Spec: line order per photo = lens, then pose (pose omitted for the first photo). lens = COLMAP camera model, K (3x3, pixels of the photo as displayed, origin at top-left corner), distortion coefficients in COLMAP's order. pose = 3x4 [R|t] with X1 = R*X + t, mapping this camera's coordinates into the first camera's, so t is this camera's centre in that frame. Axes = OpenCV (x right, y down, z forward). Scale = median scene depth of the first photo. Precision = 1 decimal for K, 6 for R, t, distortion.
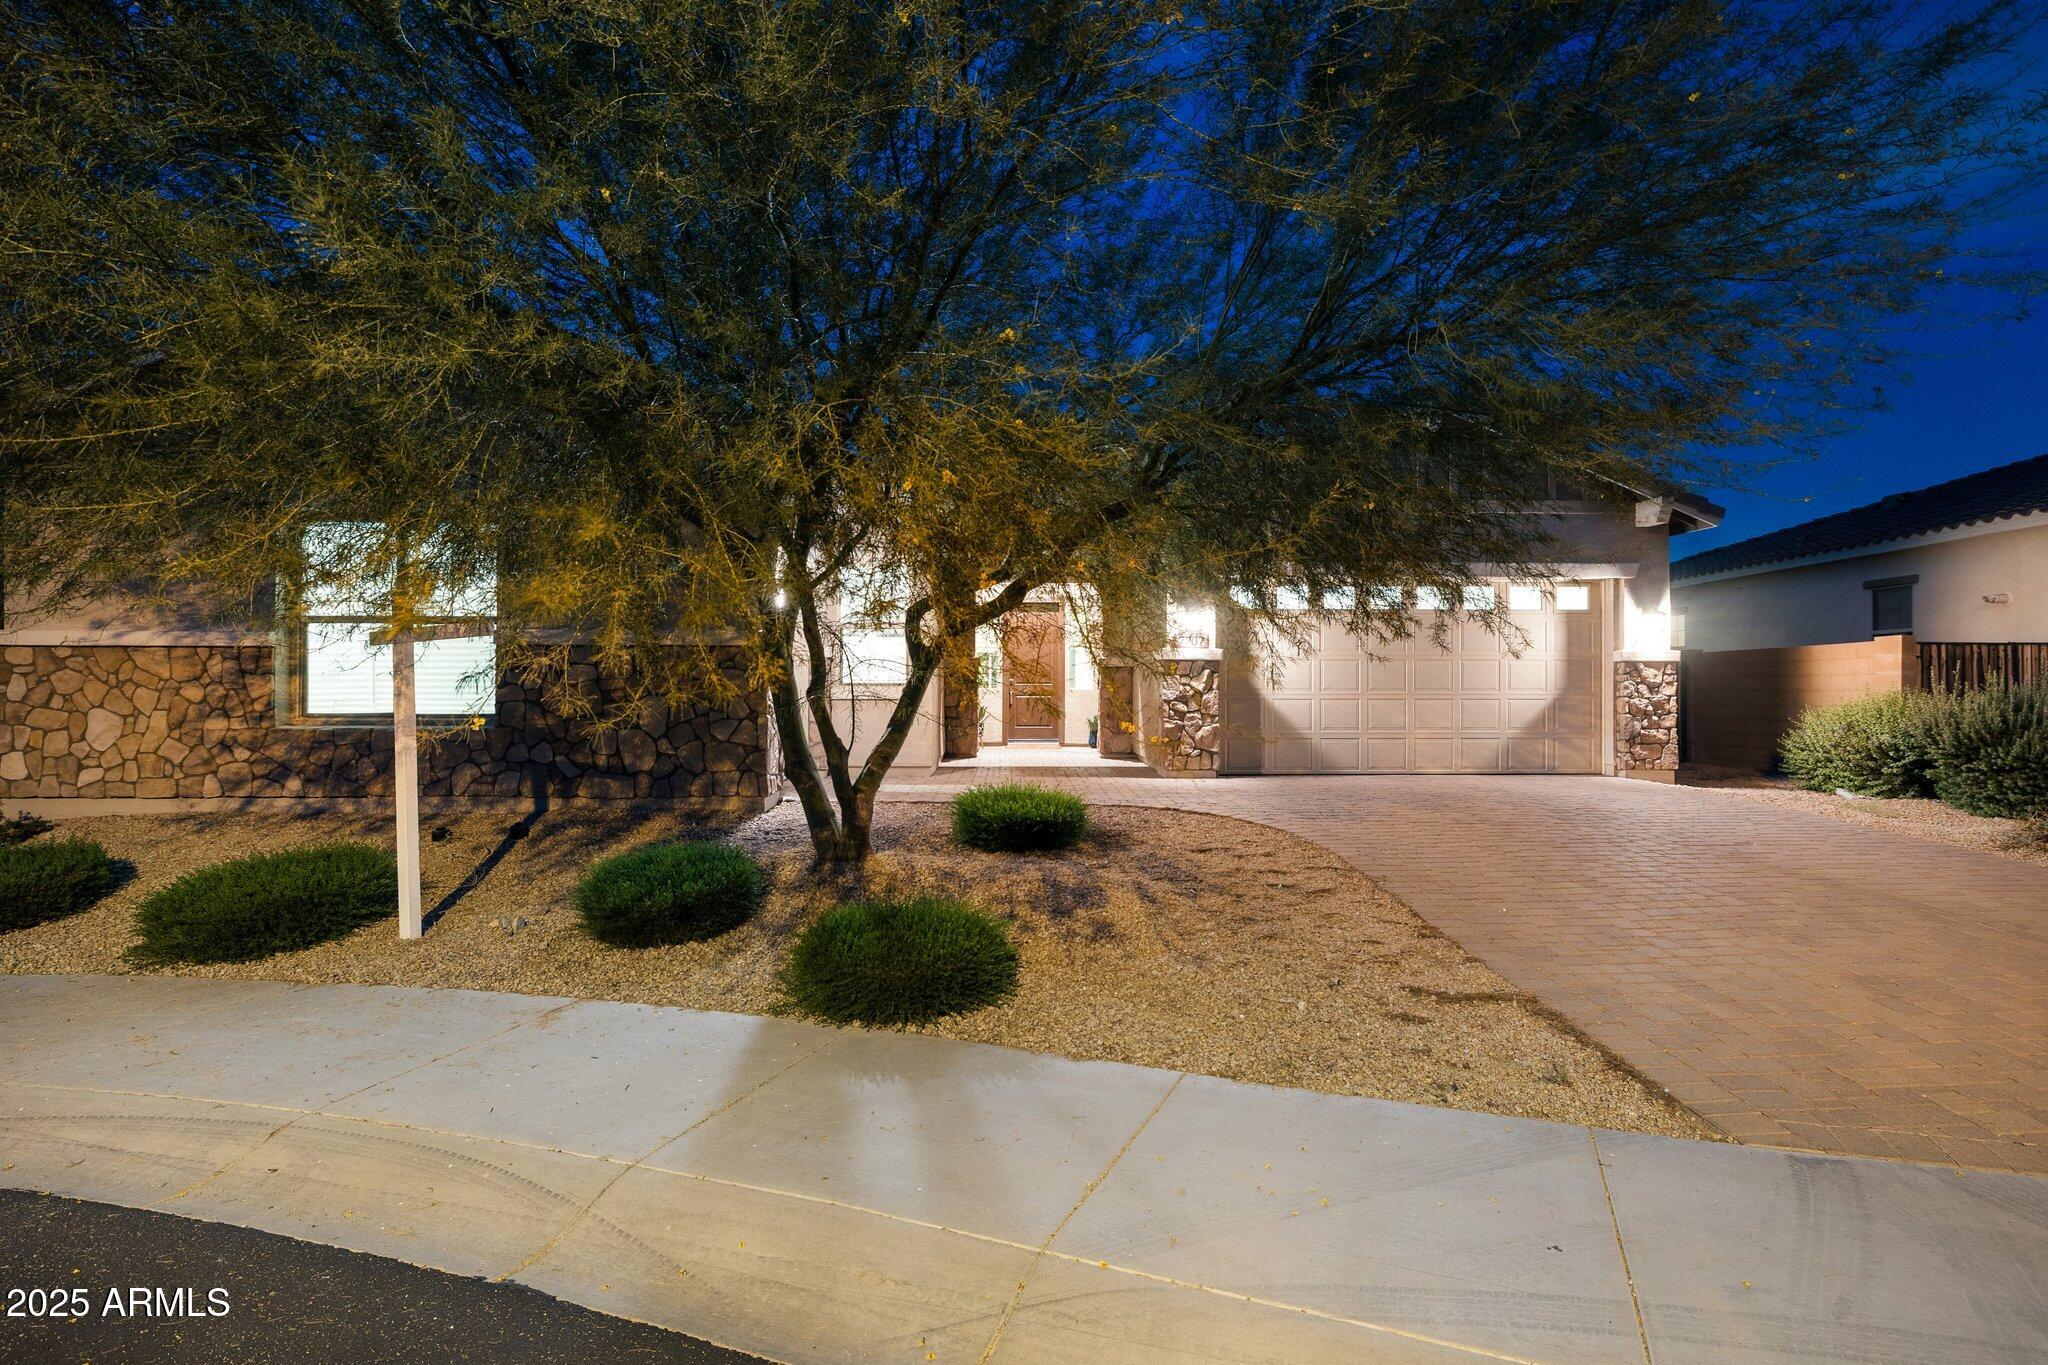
lens RADIAL K [[1084.9, 0, 1024.0], [0, 1084.9, 687.3], [0, 0, 1]] dist [0.006529, -0.000169]
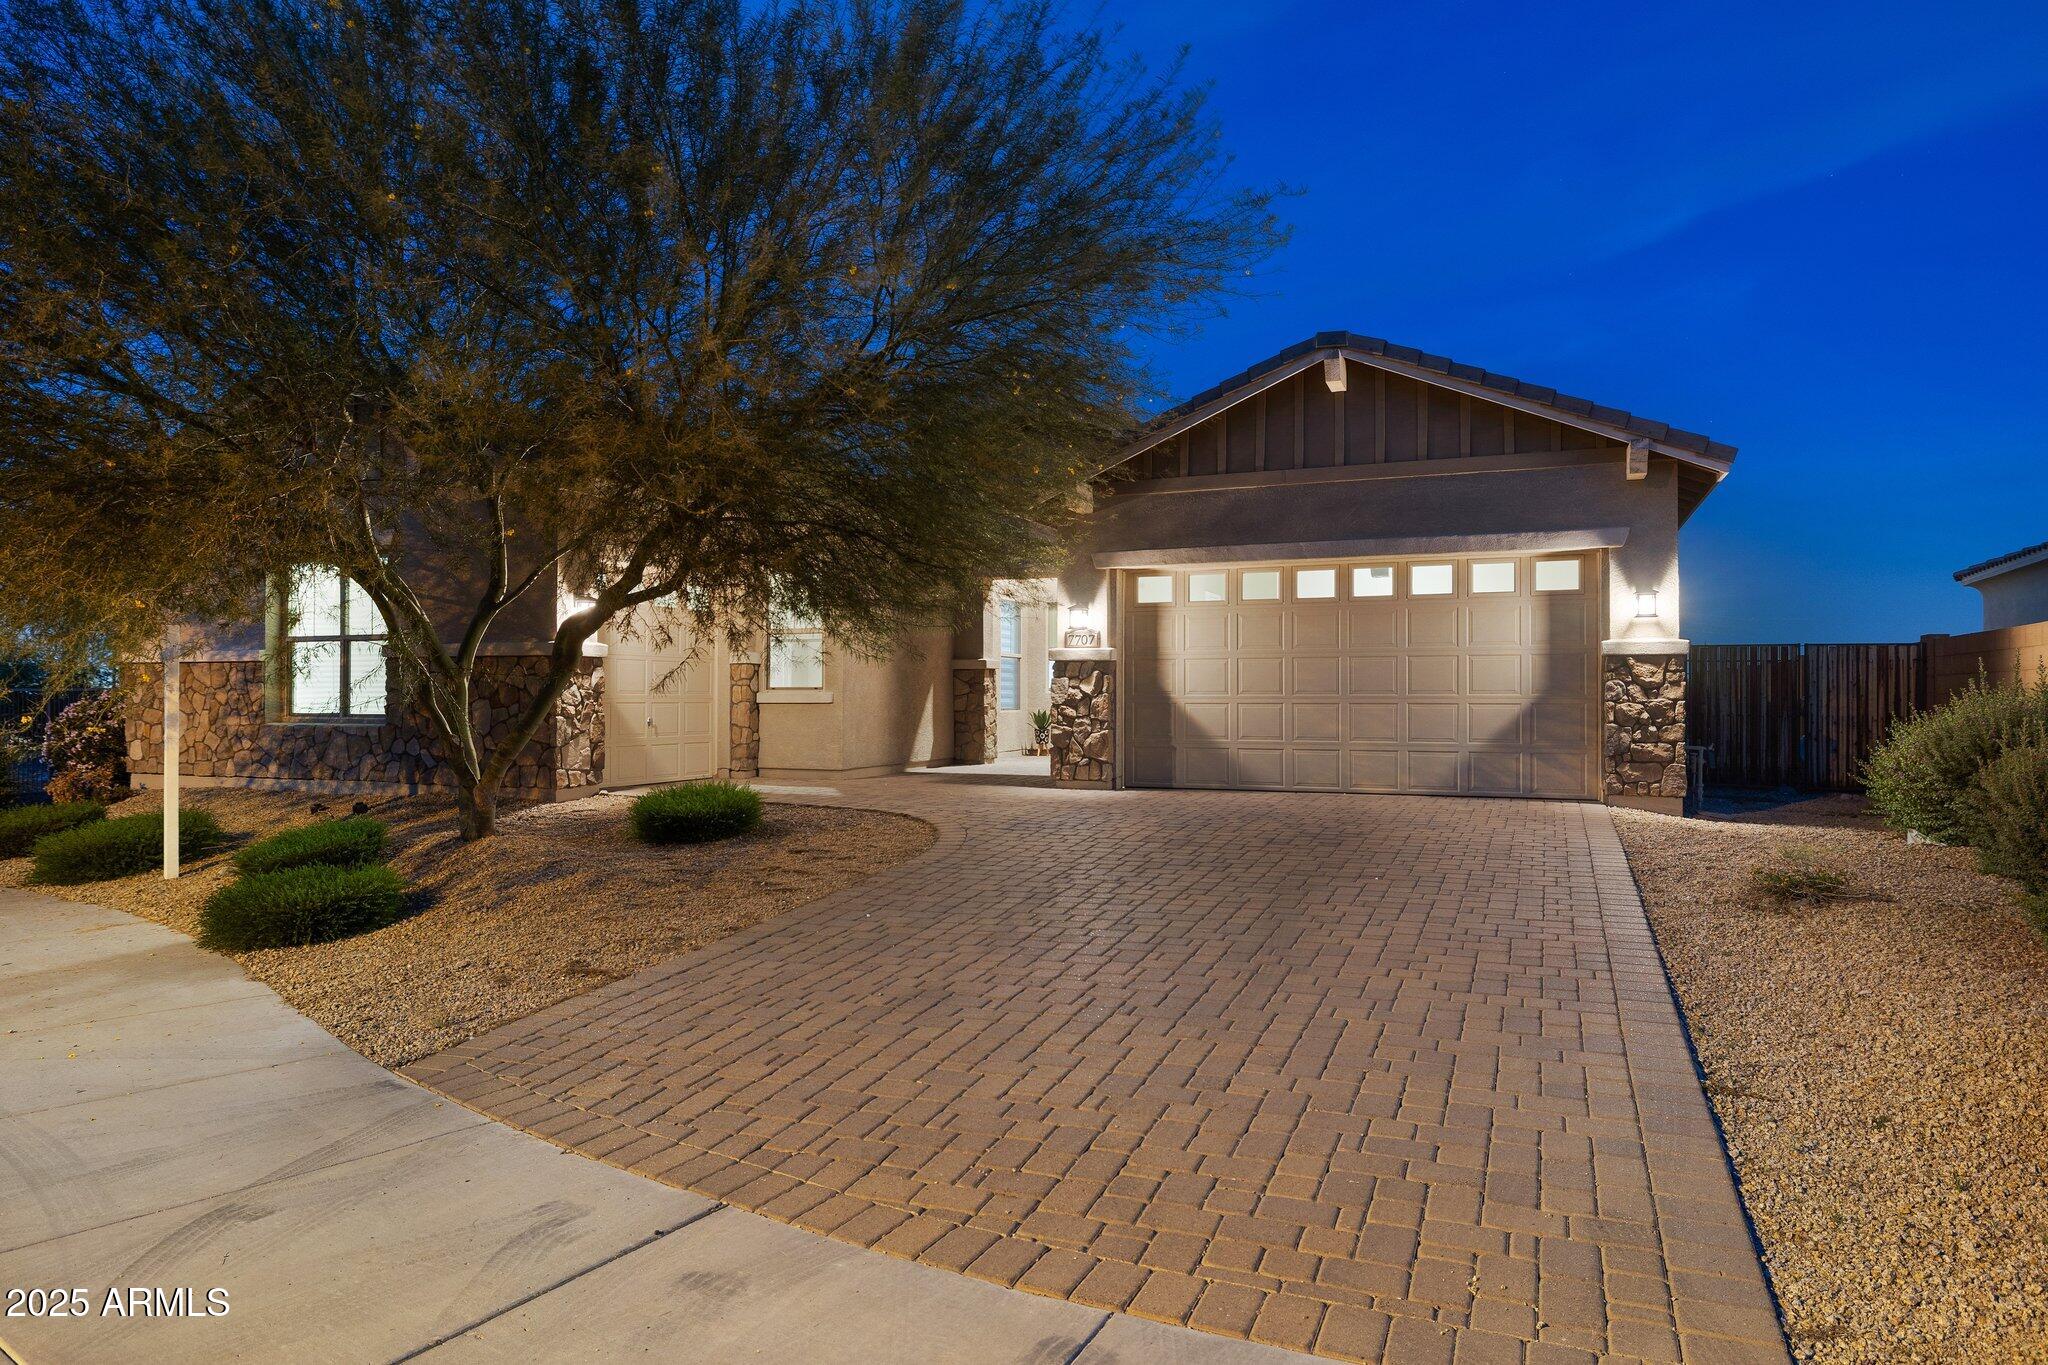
lens RADIAL K [[1264.0, 0, 1024.0], [0, 1264.0, 685.1], [0, 0, 1]] dist [-0.006808, -0.000039]
pose [[0.909831, -0.005057, -0.414948, 0.554263], [0.002705, 0.999977, -0.006256, 0.002218], [0.414970, 0.004569, 0.909824, 0.008827]]
